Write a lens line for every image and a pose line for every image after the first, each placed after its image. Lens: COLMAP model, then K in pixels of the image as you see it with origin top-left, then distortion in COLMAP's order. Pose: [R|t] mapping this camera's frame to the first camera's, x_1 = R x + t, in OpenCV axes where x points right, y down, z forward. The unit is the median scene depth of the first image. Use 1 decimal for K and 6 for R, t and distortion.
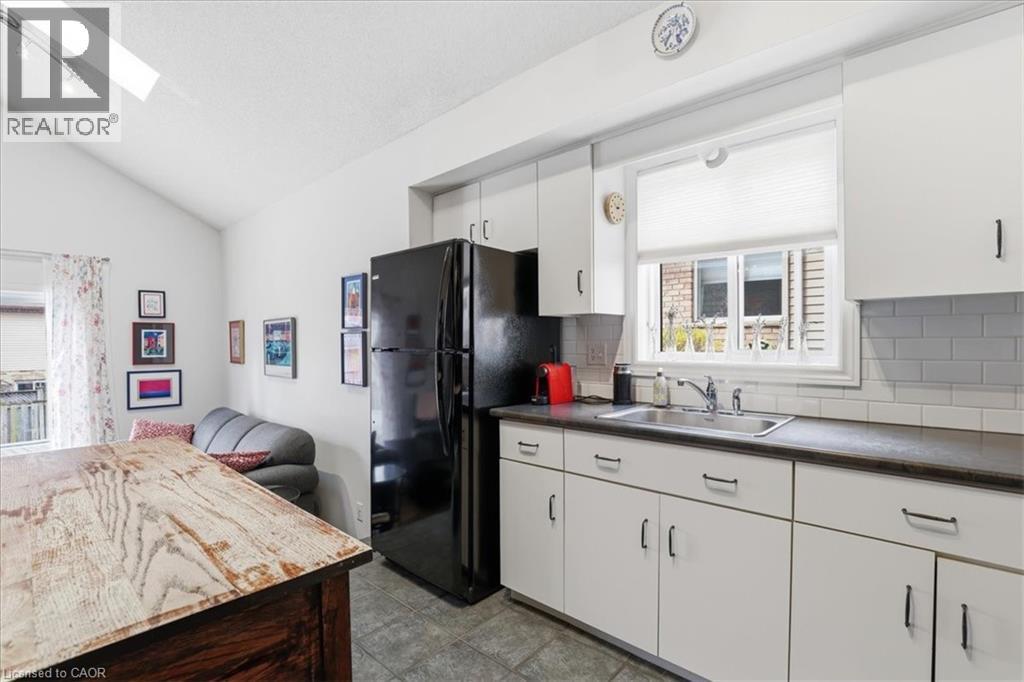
lens RADIAL K [[467.5, 0, 517.9], [0, 467.5, 343.7], [0, 0, 1]] dist [-0.024568, 0.000261]
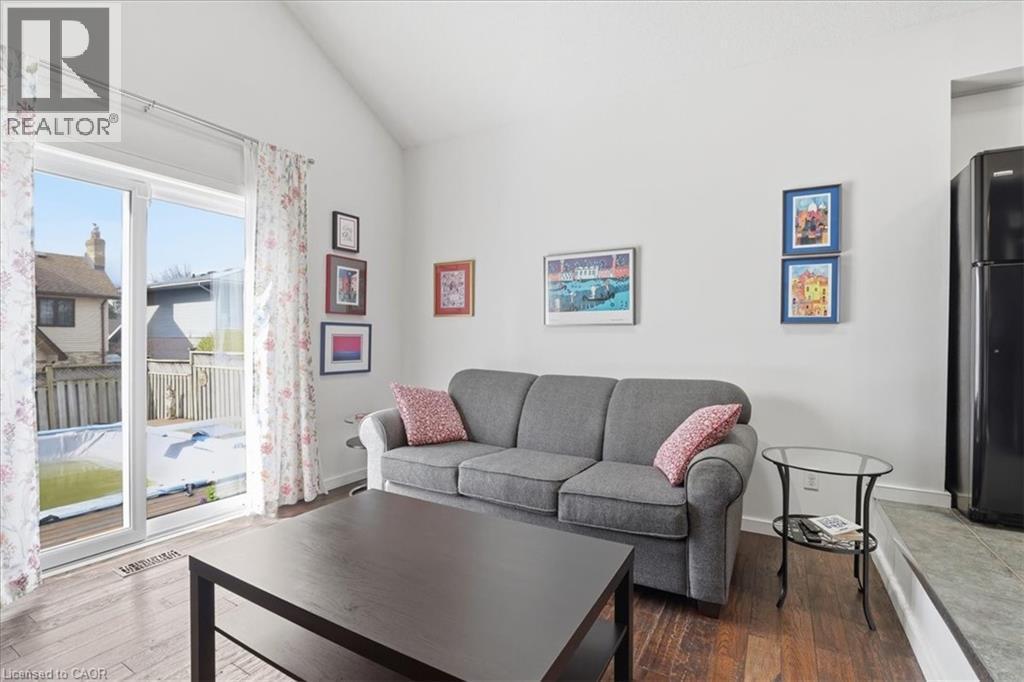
lens RADIAL K [[467.5, 0, 517.9], [0, 467.5, 343.7], [0, 0, 1]] dist [-0.024568, 0.000261]
pose [[0.976708, 0.007731, 0.214434, -0.757169], [-0.010043, 0.999903, 0.009696, 0.090469], [-0.214338, -0.011624, 0.976690, 0.235556]]
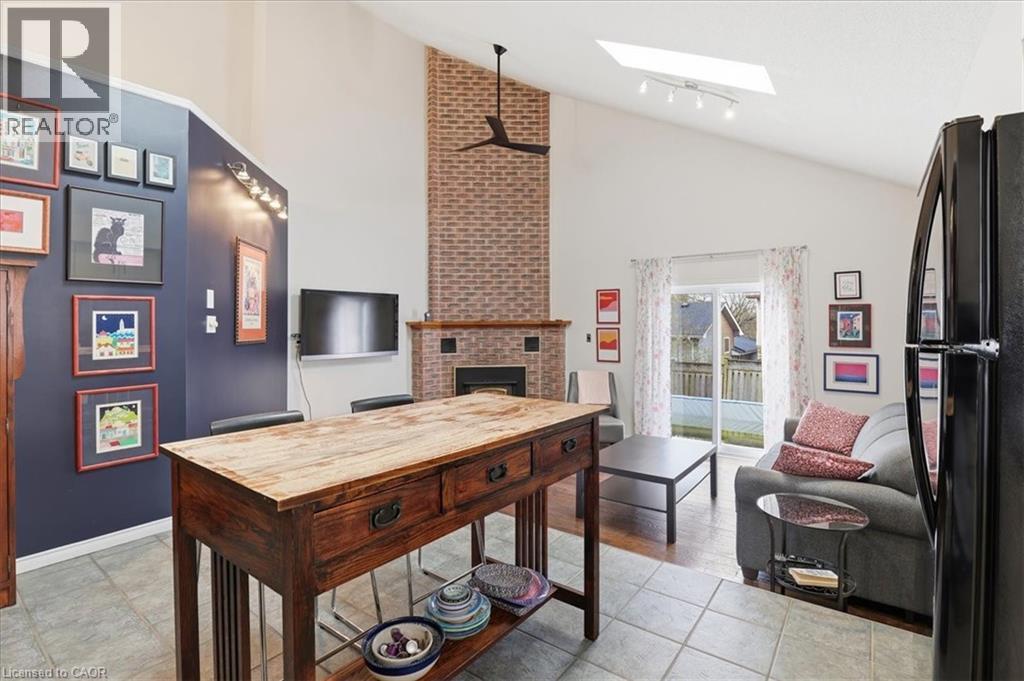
lens RADIAL K [[486.3, 0, 523.9], [0, 486.3, 319.6], [0, 0, 1]] dist [-0.021747, 0.000146]
pose [[0.101402, -0.001700, -0.994844, 0.162770], [-0.007033, 0.999972, -0.002426, -0.006816], [0.994821, 0.007243, 0.101387, 0.239331]]
